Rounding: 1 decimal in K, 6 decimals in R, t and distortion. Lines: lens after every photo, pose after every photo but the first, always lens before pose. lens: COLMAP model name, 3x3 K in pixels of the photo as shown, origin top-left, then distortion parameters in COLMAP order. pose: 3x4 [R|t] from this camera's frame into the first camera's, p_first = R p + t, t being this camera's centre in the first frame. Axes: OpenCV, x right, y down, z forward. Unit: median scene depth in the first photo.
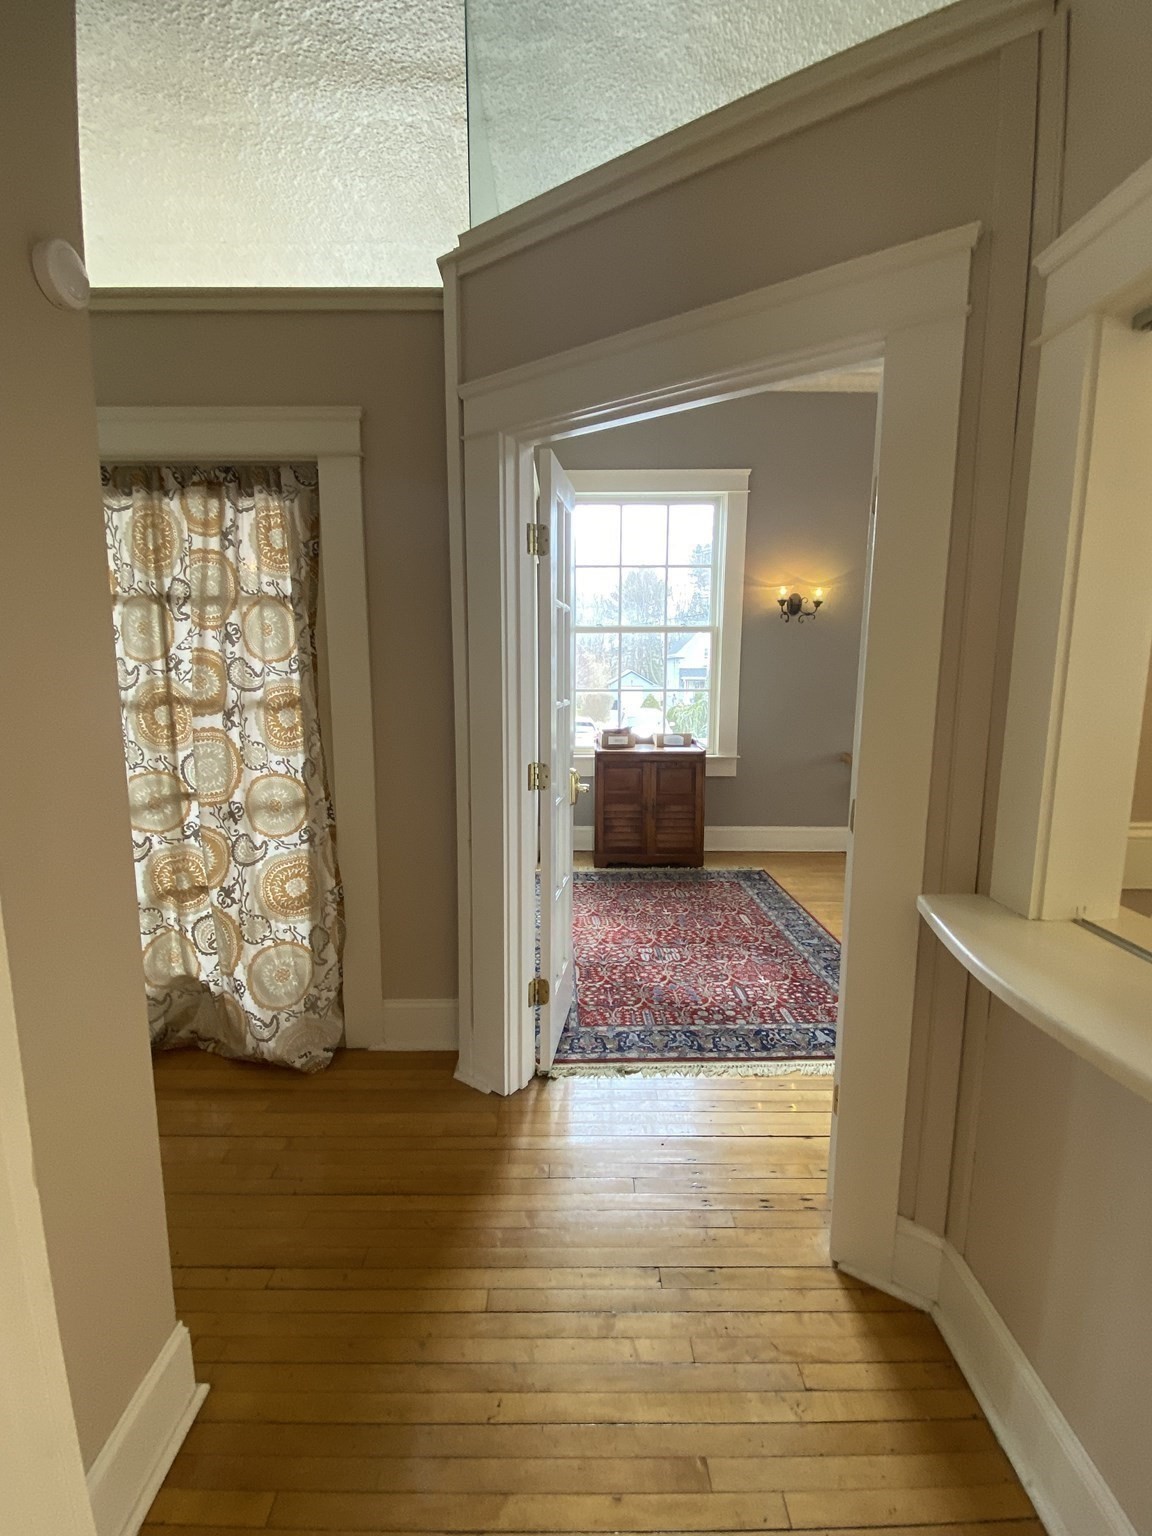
lens RADIAL K [[706.6, 0, 568.7], [0, 706.6, 773.8], [0, 0, 1]] dist [0.015841, -0.017312]
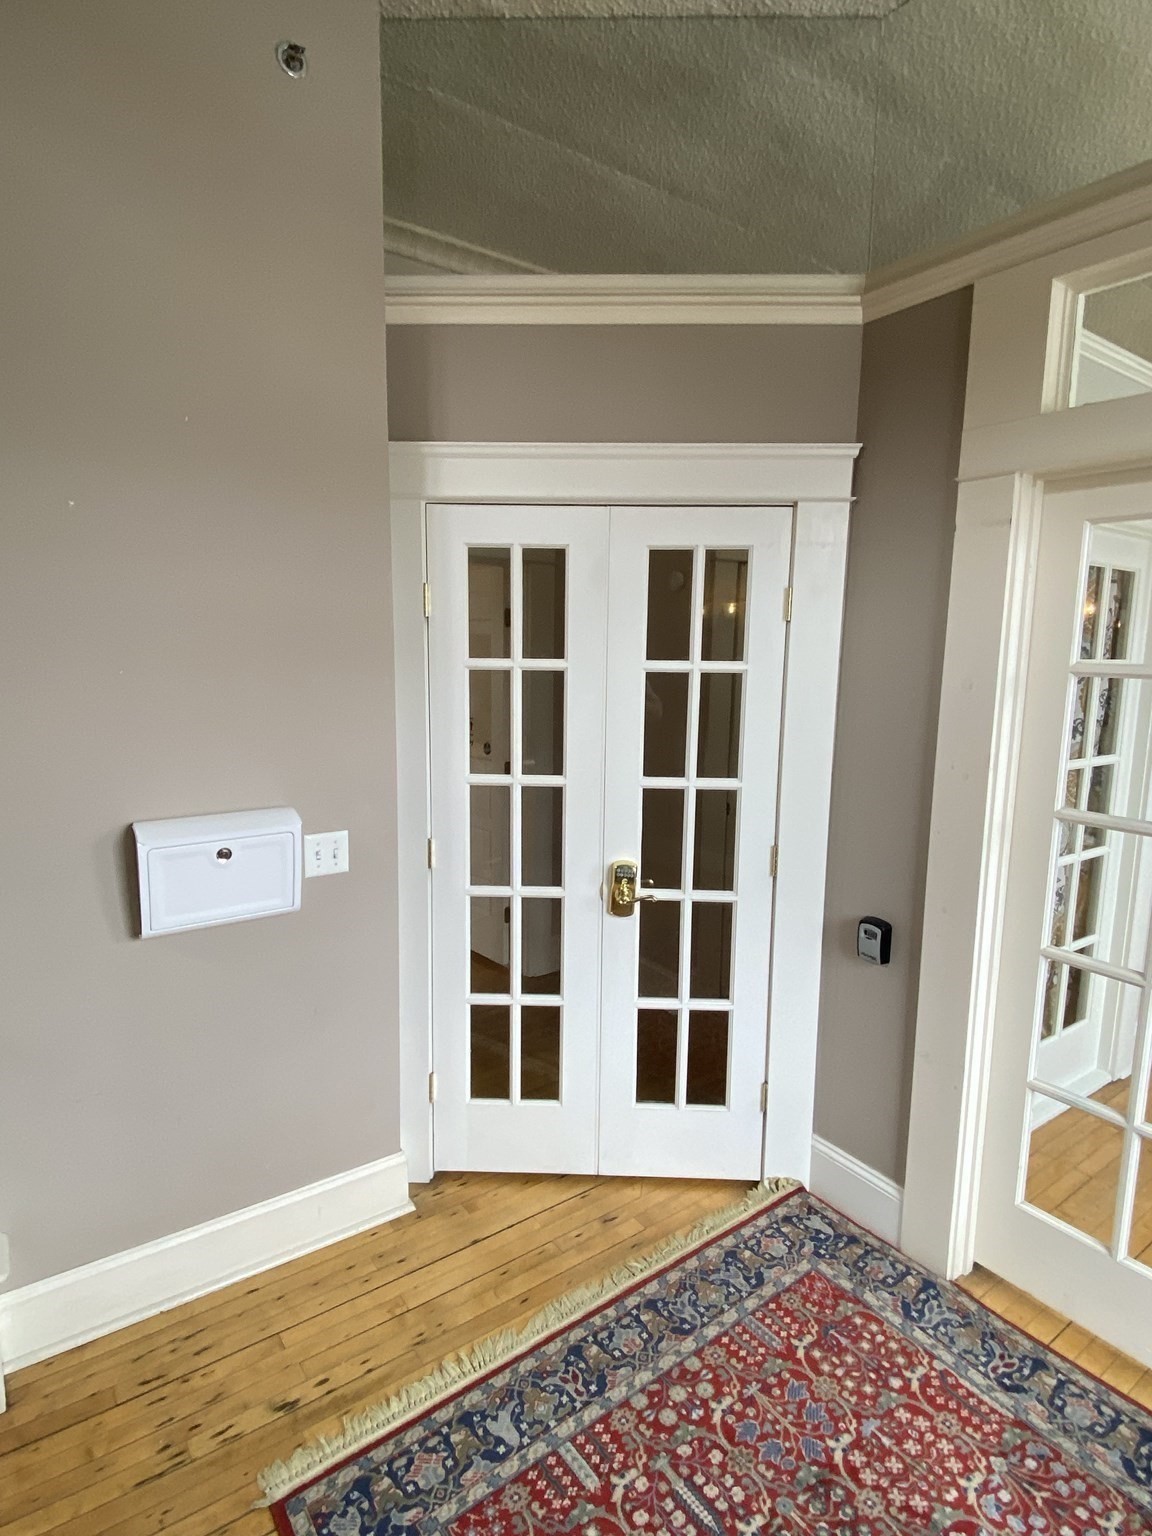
lens RADIAL K [[801.0, 0, 573.3], [0, 801.0, 765.0], [0, 0, 1]] dist [0.019268, -0.005087]
pose [[-0.825692, 0.074819, -0.559137, 0.612646], [-0.093931, 0.959095, 0.267048, -0.305534], [0.556246, 0.273020, -0.784889, 1.344762]]
